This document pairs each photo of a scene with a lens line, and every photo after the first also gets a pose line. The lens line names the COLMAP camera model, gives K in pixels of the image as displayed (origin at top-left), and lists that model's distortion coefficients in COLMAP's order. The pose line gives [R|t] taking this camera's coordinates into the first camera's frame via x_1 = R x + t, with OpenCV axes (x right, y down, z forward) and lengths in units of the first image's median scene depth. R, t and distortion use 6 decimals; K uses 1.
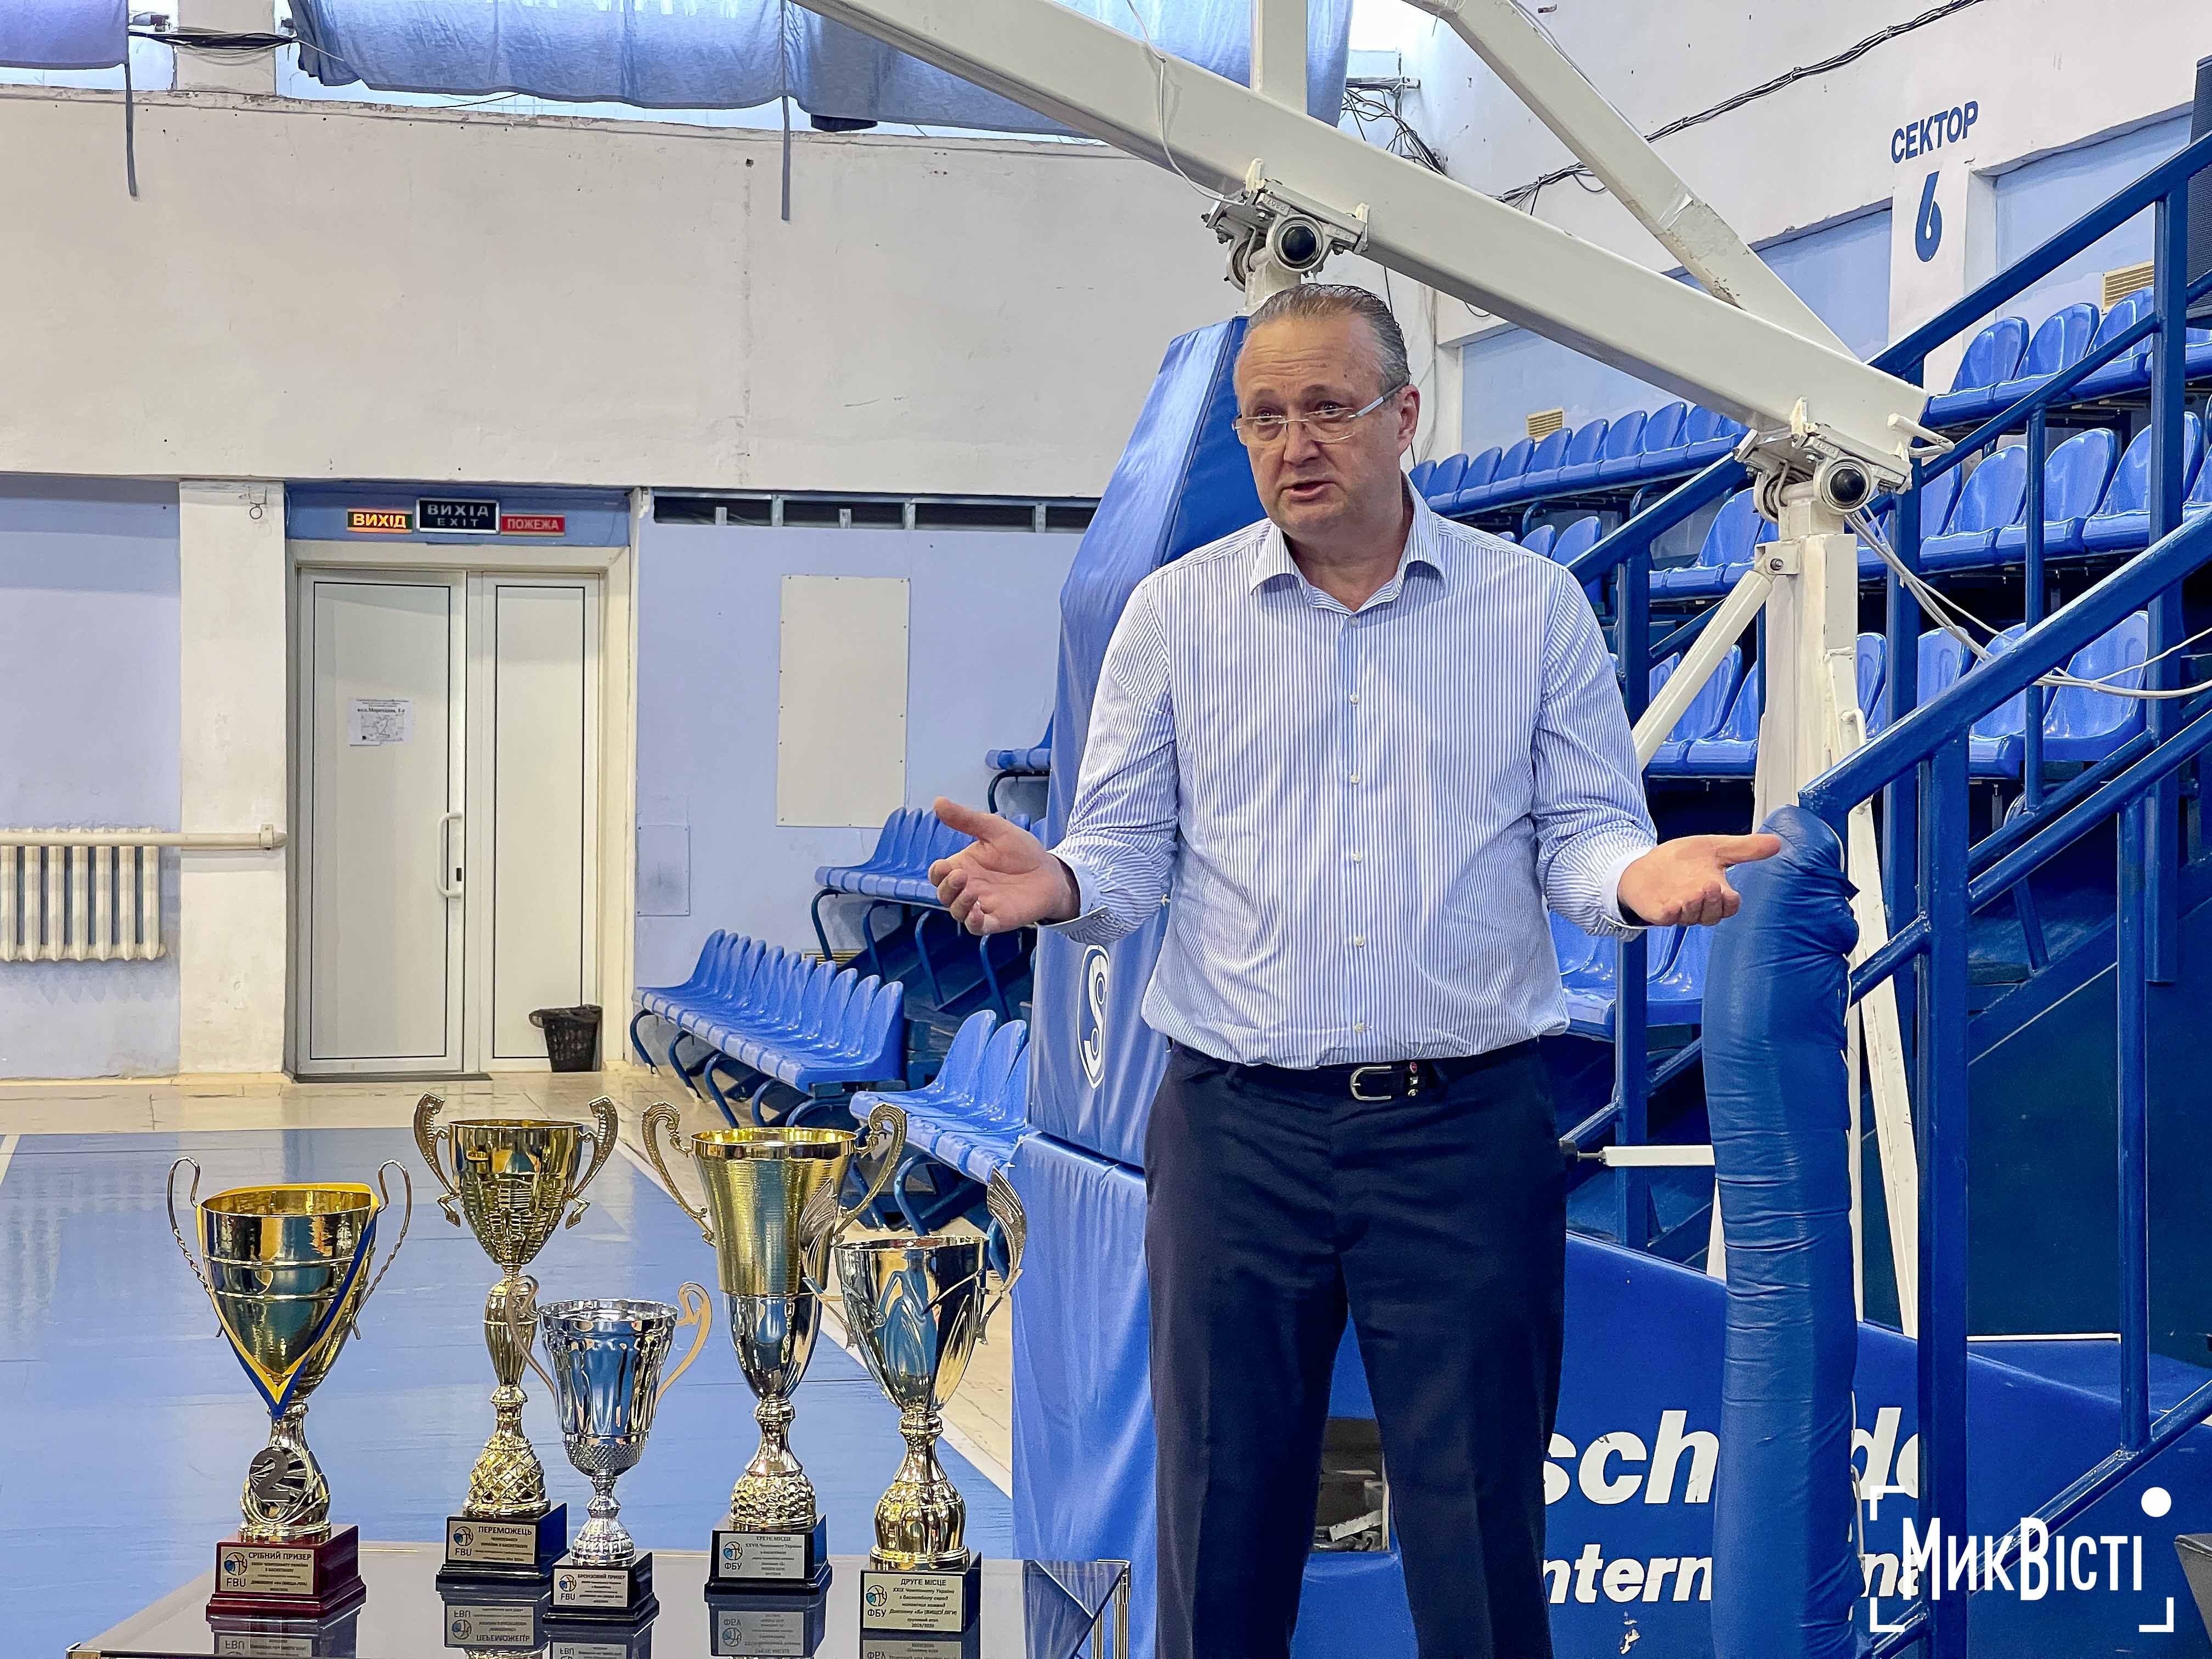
lens RADIAL K [[4089.6, 0, 1106.0], [0, 4089.6, 829.5], [0, 0, 1]] dist [0.240752, -0.172134]
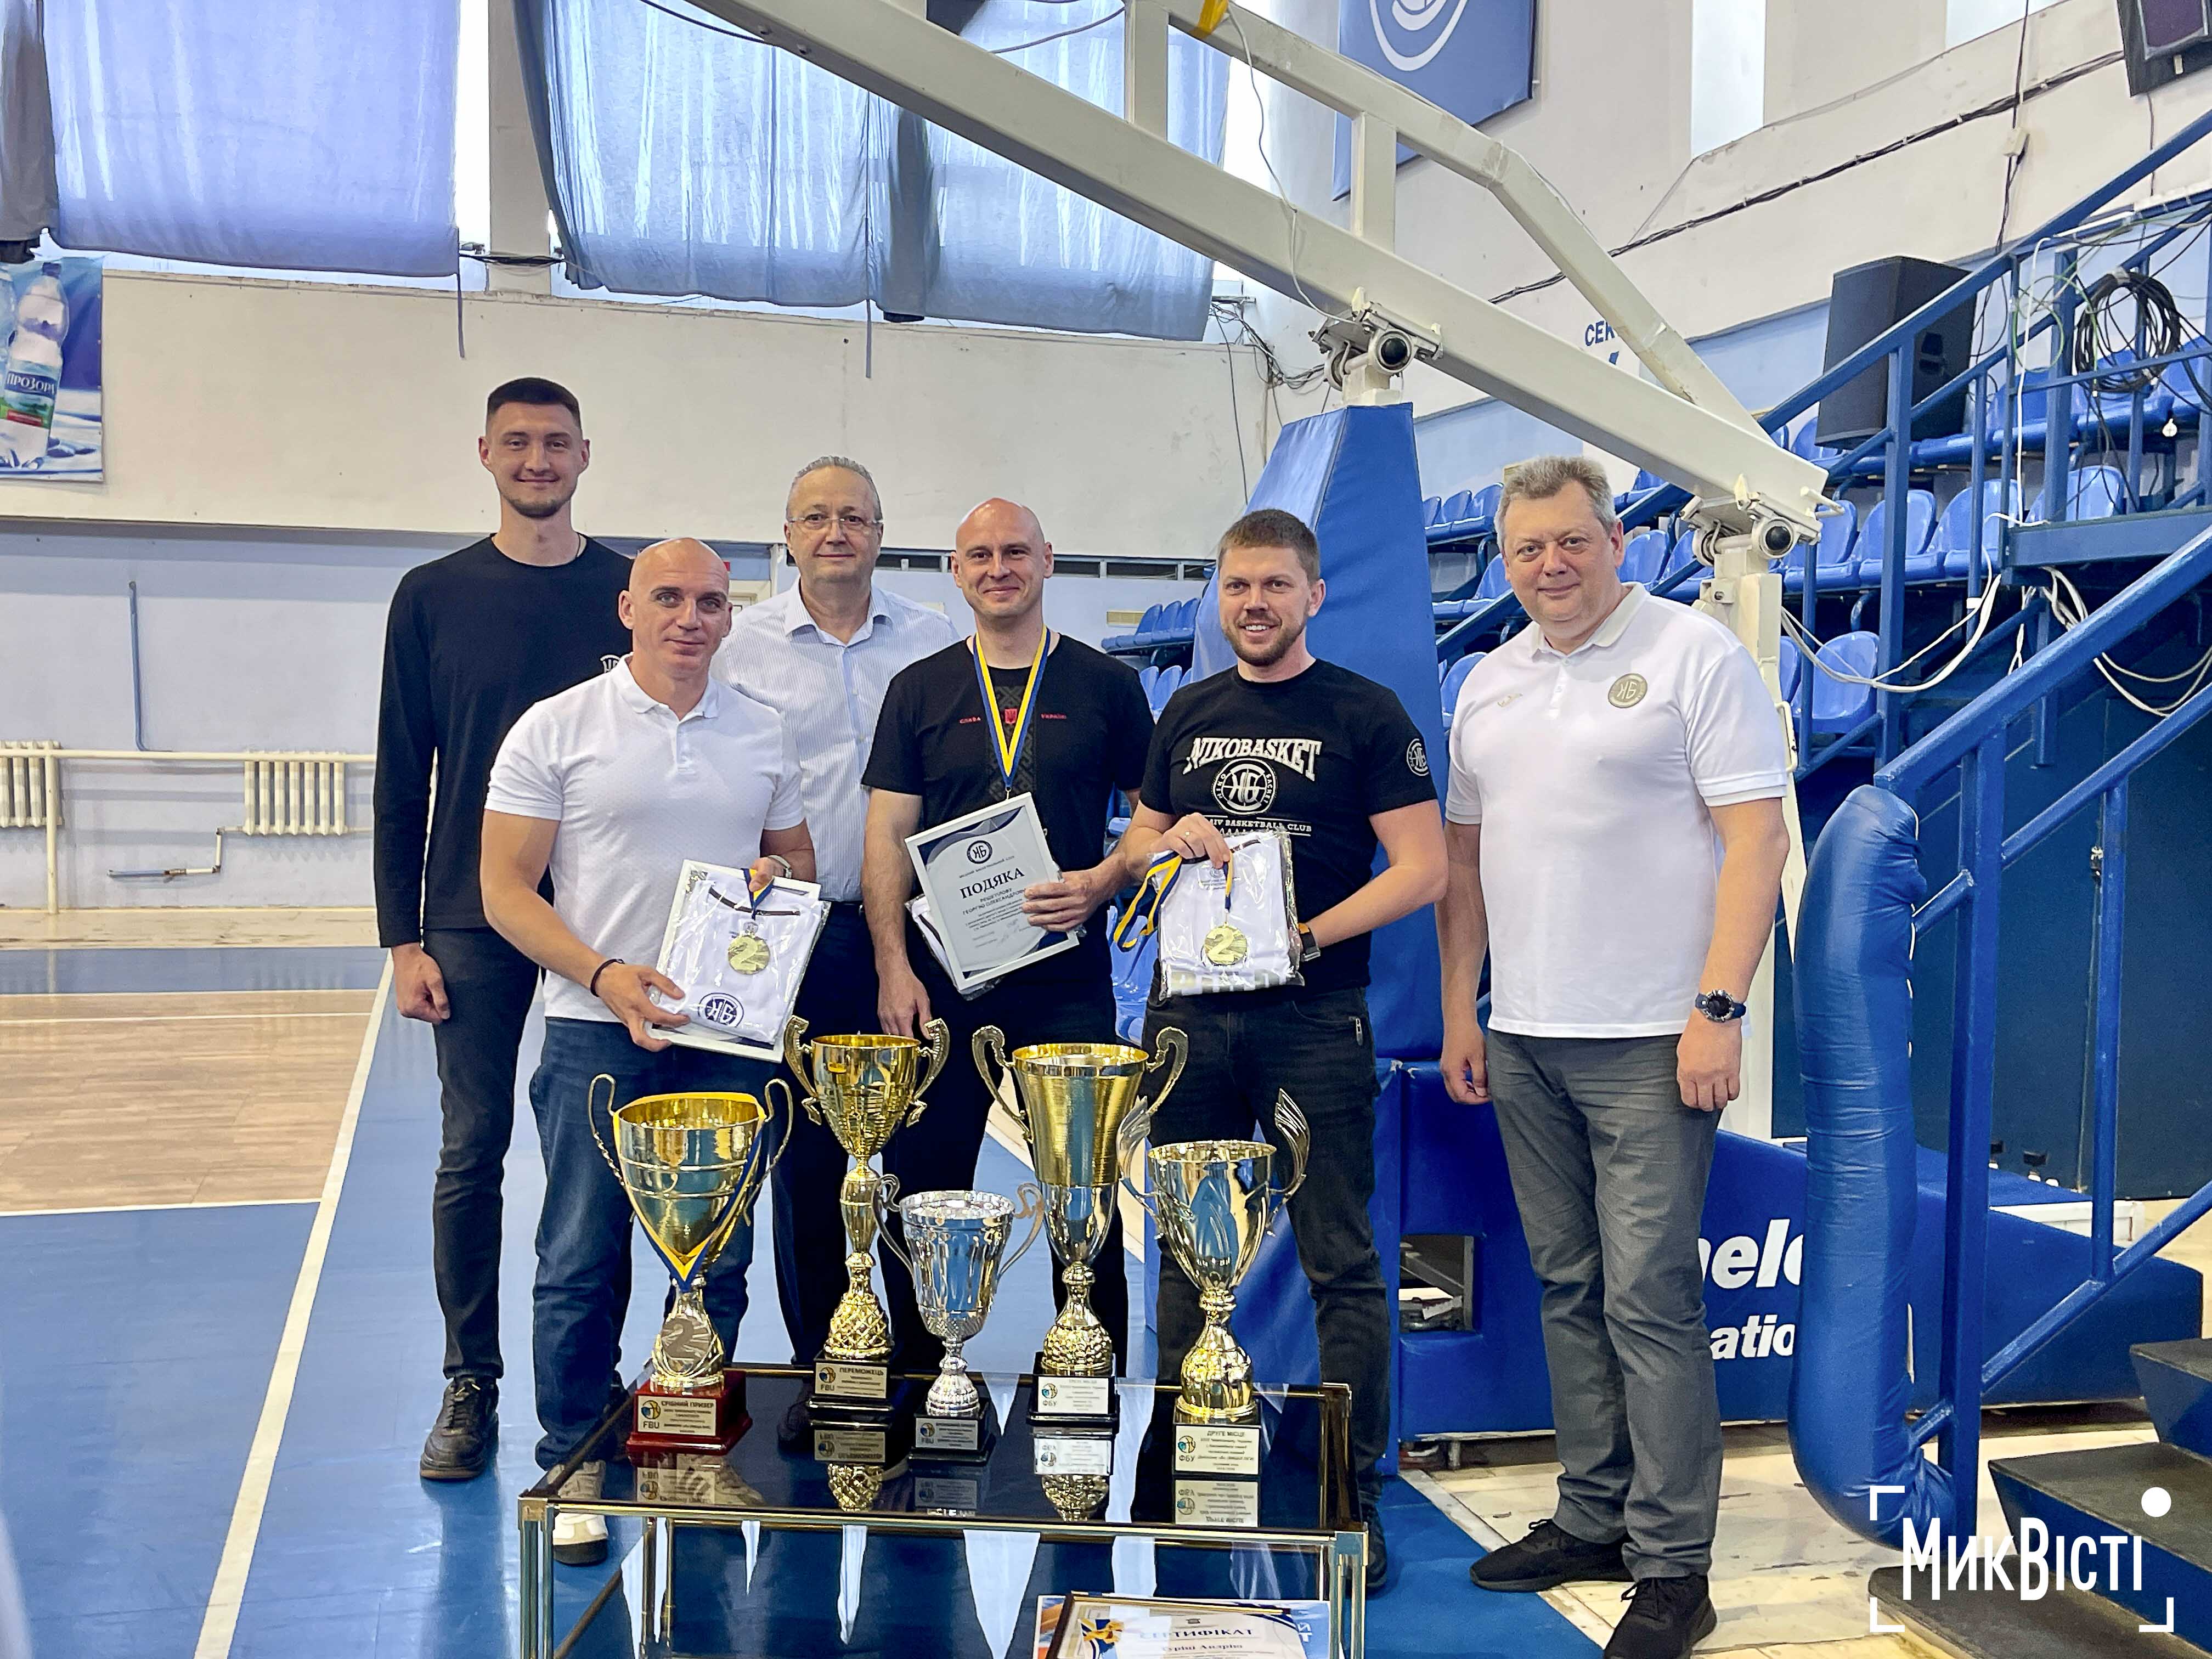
lens RADIAL K [[2294.7, 0, 1104.5], [0, 2294.7, 857.9], [0, 0, 1]] dist [0.050229, -0.002078]
pose [[0.998673, 0.003504, 0.051387, -0.079925], [-0.006003, 0.998803, 0.048548, -0.012793], [-0.051156, -0.048792, 0.997498, 0.234551]]
